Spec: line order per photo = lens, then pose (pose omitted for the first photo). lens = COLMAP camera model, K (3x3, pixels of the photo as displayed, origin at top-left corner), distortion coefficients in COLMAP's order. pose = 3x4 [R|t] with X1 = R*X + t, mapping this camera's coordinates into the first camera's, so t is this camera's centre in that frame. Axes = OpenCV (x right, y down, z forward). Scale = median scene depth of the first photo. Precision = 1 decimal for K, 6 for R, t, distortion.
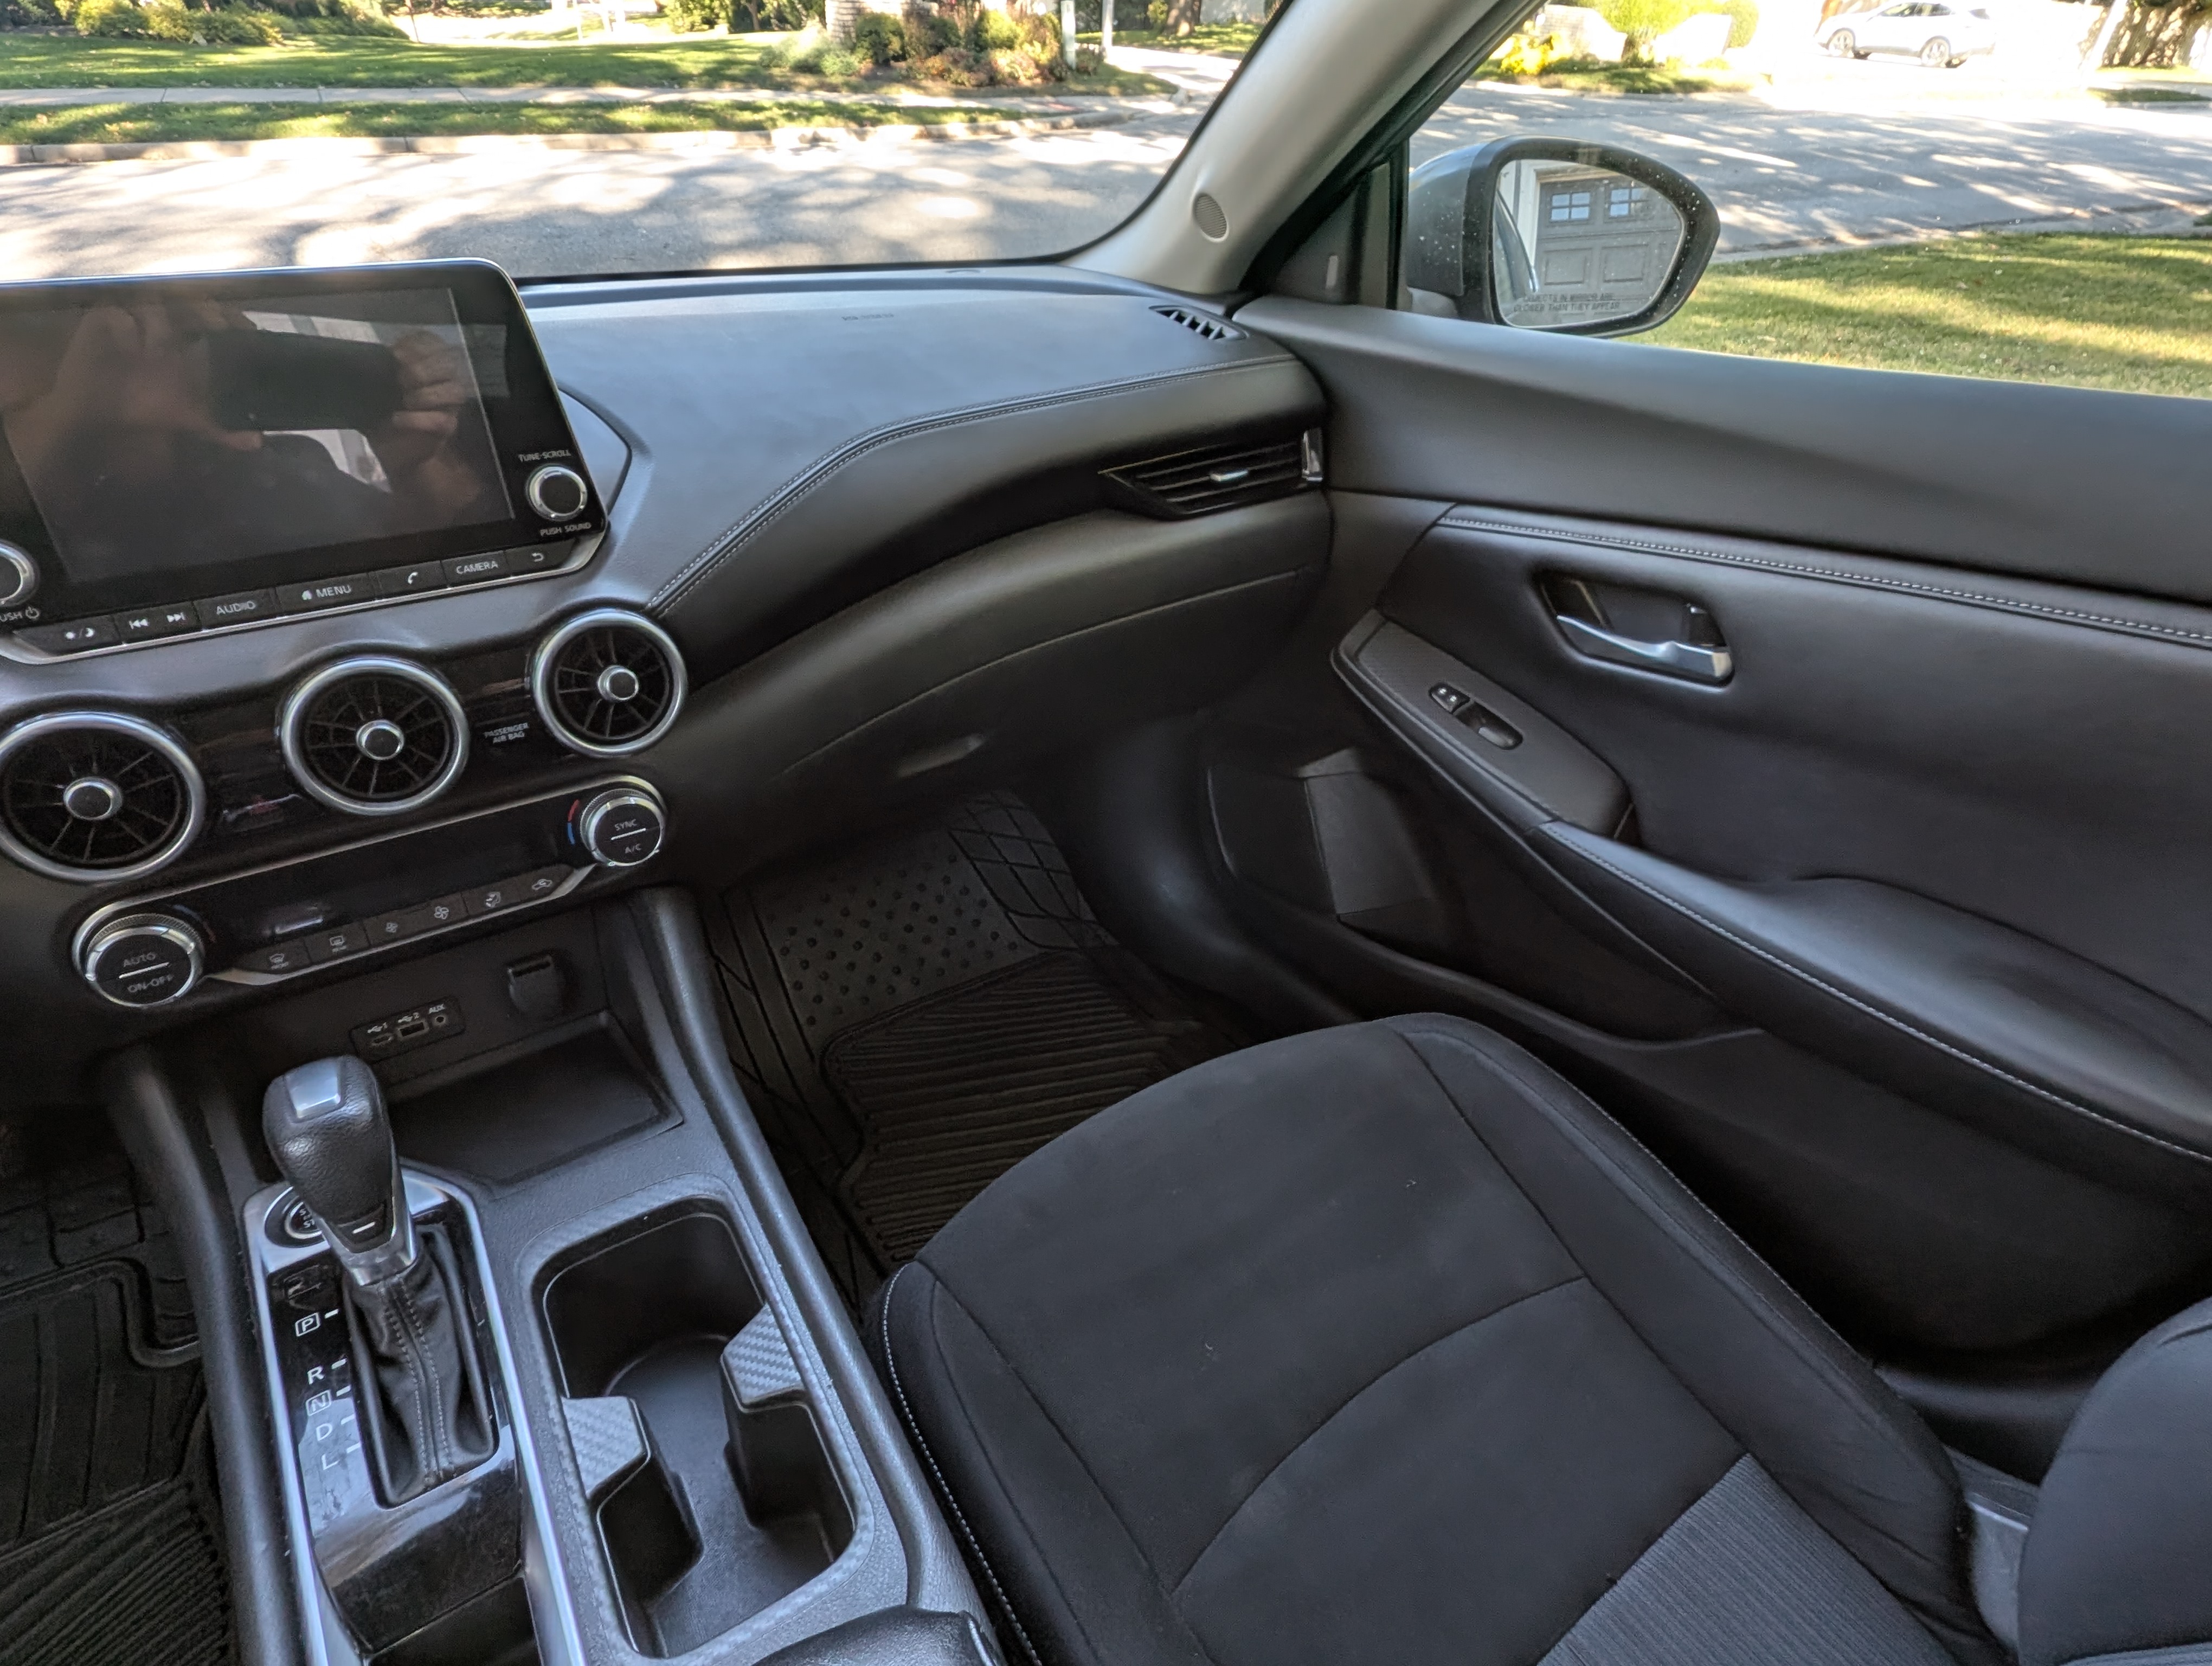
lens RADIAL K [[1186.4, 0, 1106.0], [0, 1186.4, 833.0], [0, 0, 1]] dist [0.002929, -0.000714]
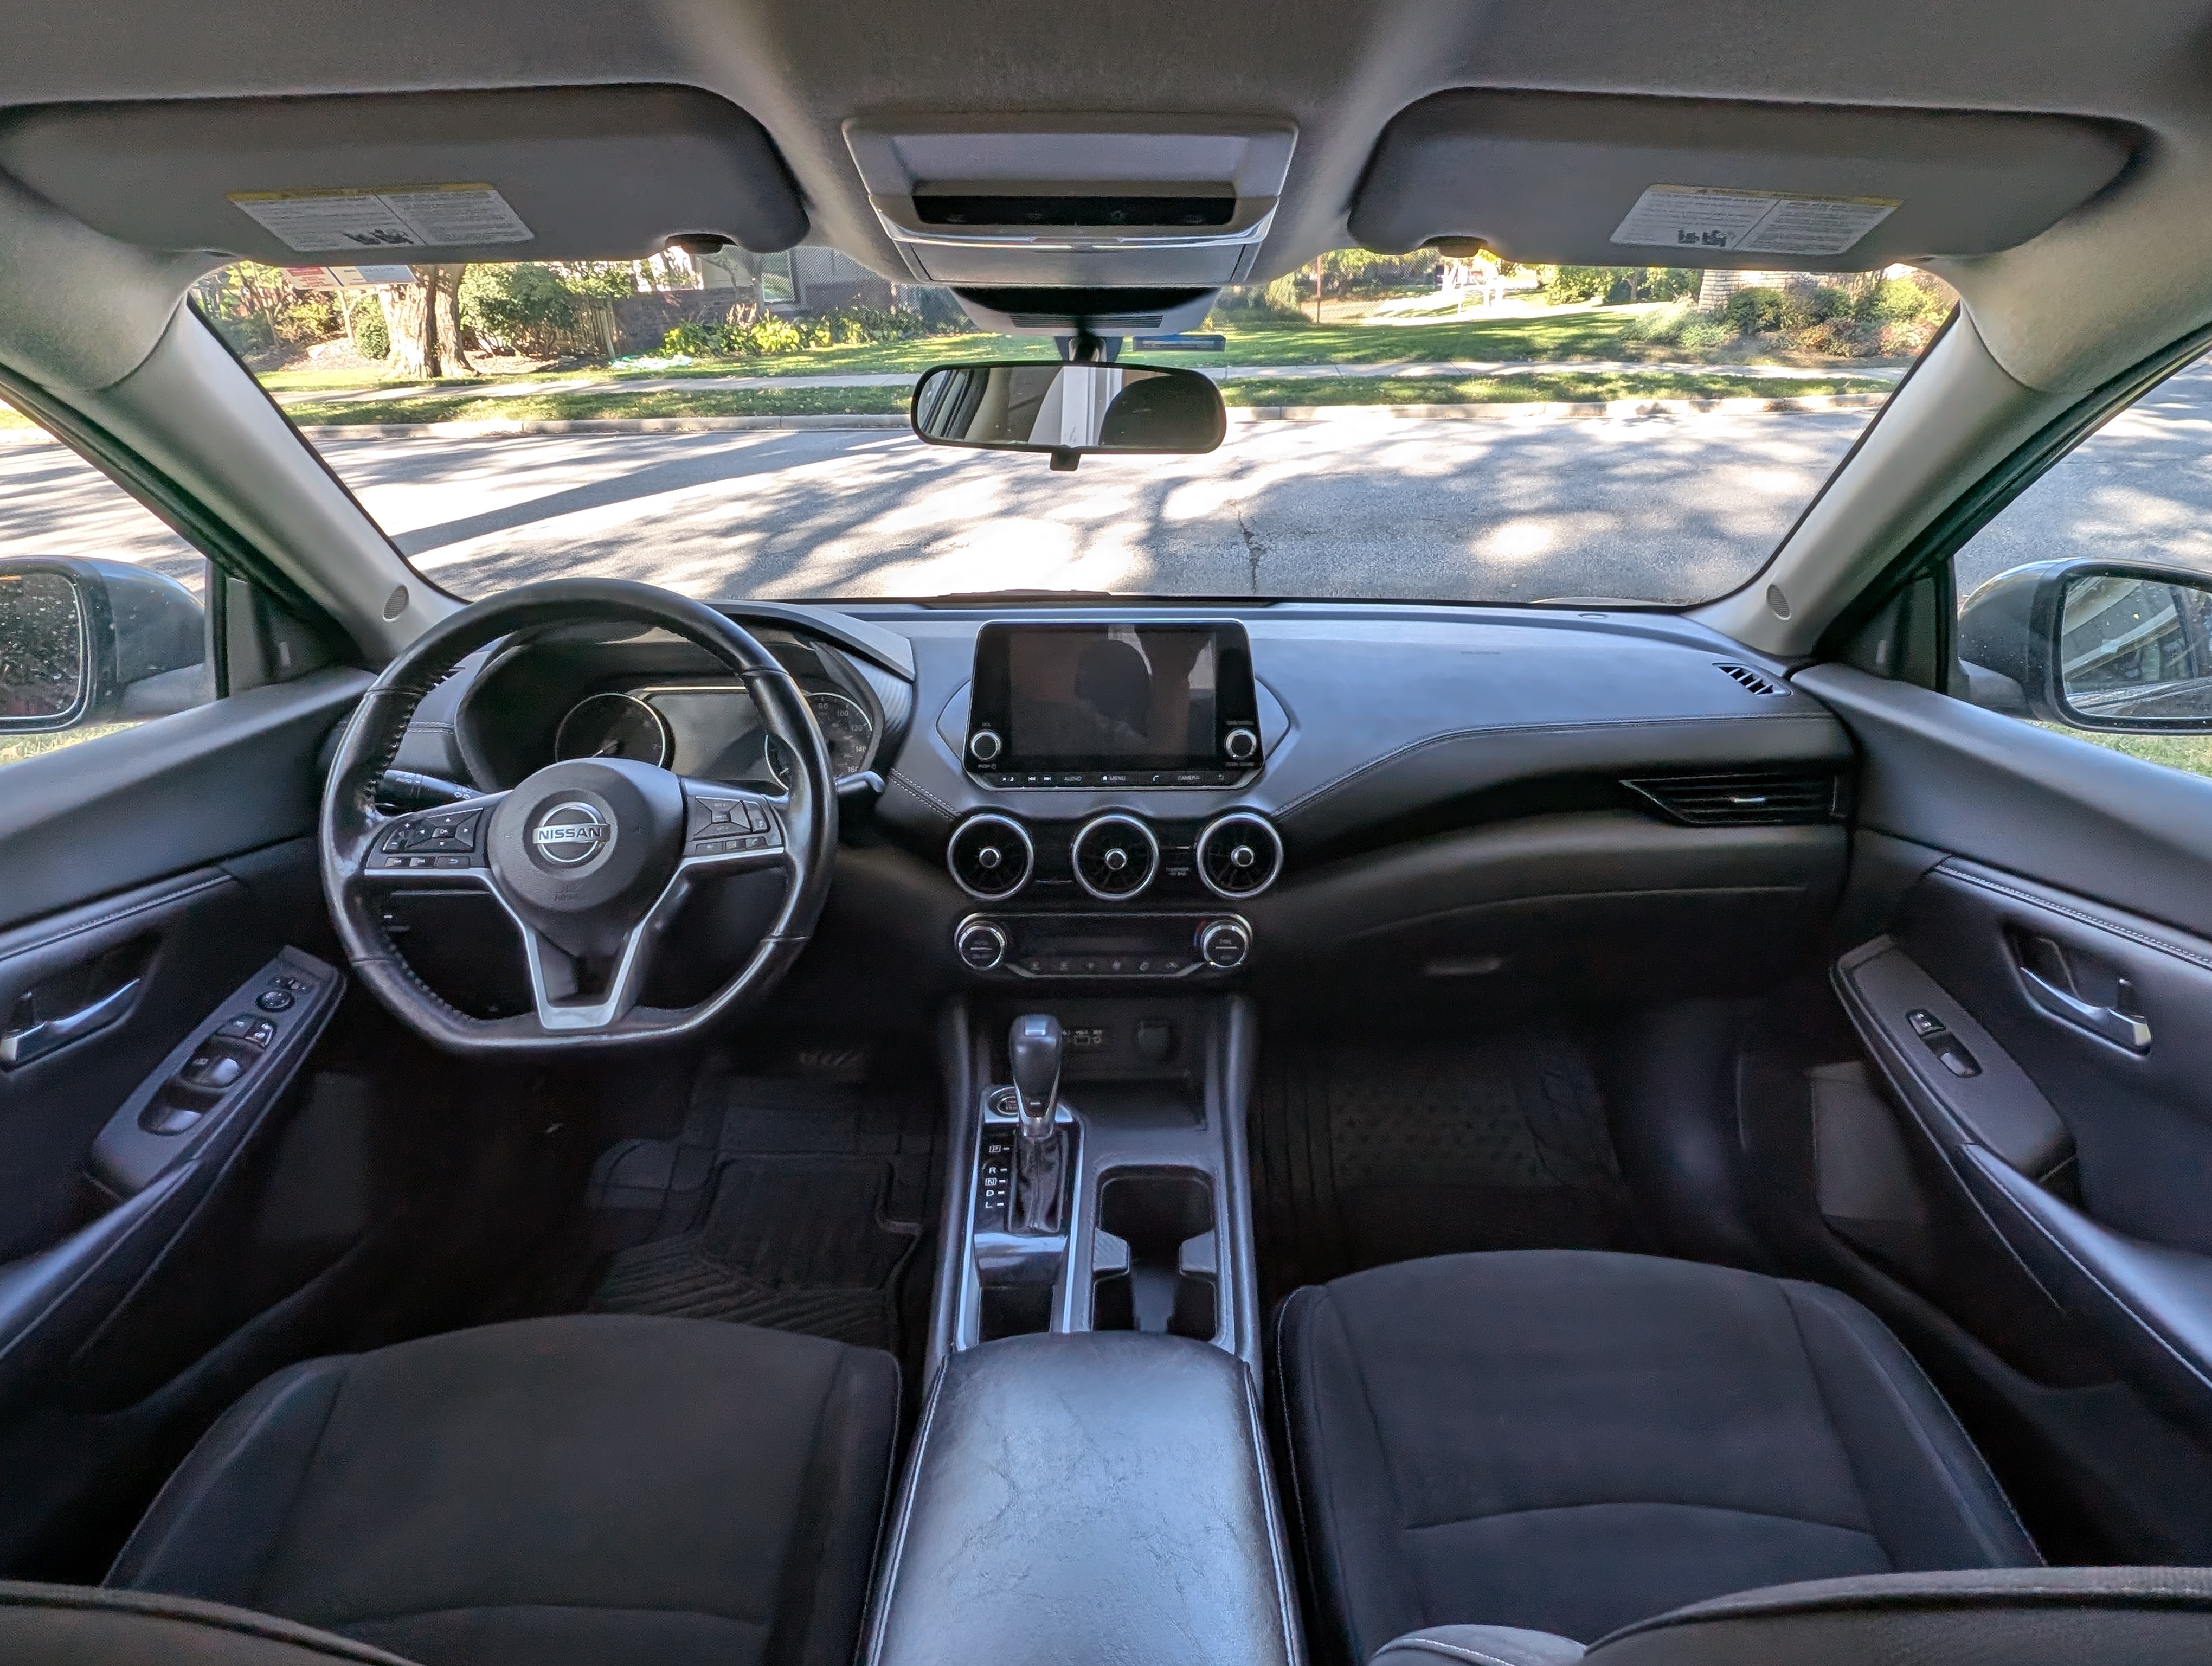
lens RADIAL K [[1186.4, 0, 1106.0], [0, 1186.4, 833.0], [0, 0, 1]] dist [0.002929, -0.000714]
pose [[0.825180, 0.179509, -0.535588, 0.302734], [-0.283274, 0.951823, -0.117425, 0.088936], [0.488706, 0.248615, 0.836276, -0.474855]]
